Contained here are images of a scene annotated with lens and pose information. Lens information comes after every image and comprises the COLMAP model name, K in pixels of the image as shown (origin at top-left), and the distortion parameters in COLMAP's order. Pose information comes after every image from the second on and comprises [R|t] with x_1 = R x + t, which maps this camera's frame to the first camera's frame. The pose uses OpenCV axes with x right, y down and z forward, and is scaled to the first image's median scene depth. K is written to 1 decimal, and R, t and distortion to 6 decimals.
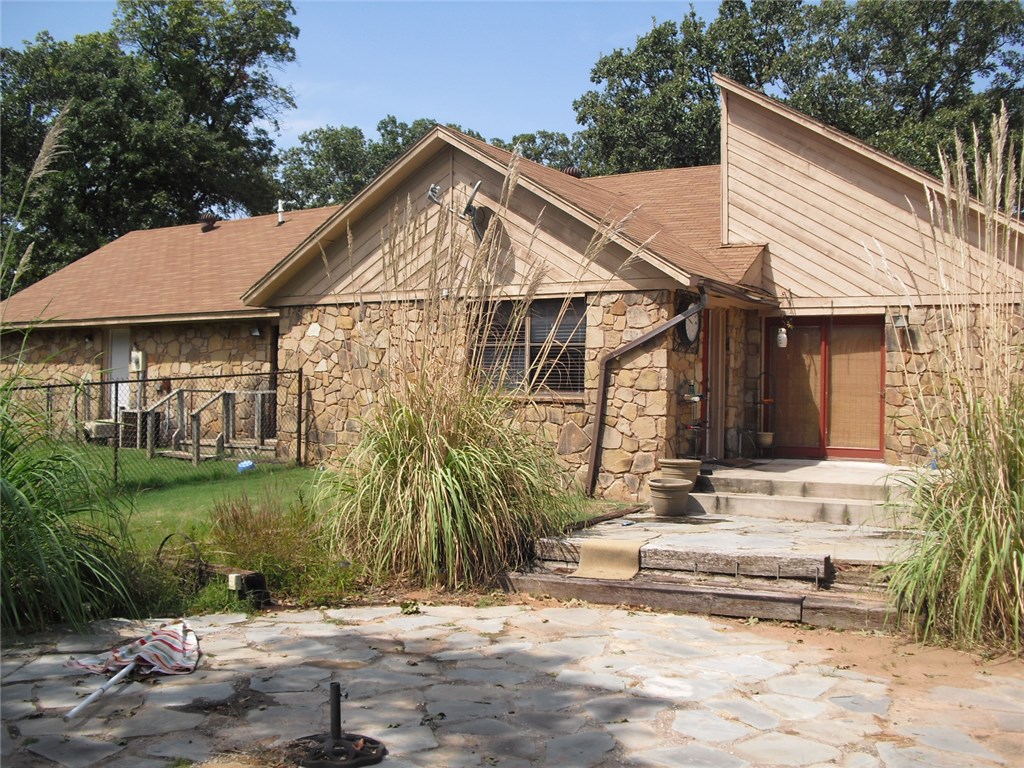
lens RADIAL K [[1065.9, 0, 512.0], [0, 1065.9, 384.0], [0, 0, 1]] dist [-0.160715, 0.026441]
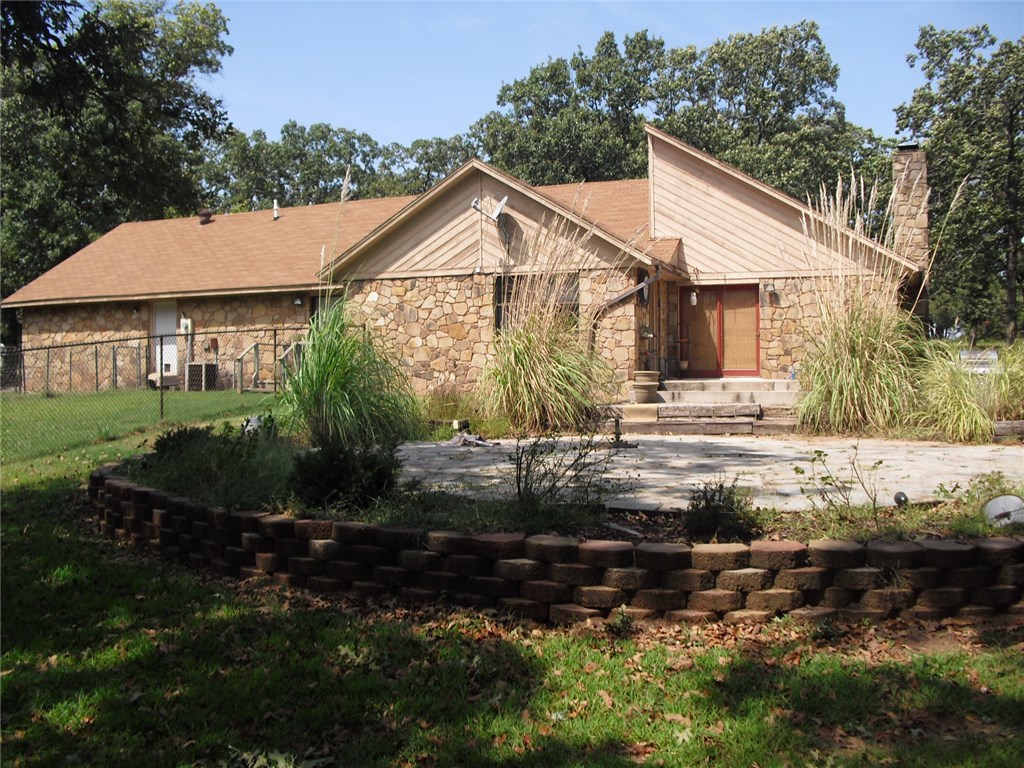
lens RADIAL K [[1065.9, 0, 512.0], [0, 1065.9, 384.0], [0, 0, 1]] dist [-0.160715, 0.026441]
pose [[0.983240, -0.019957, 0.181220, -0.280595], [0.017817, 0.999751, 0.013430, 0.053340], [-0.181443, -0.009976, 0.983351, -0.464841]]
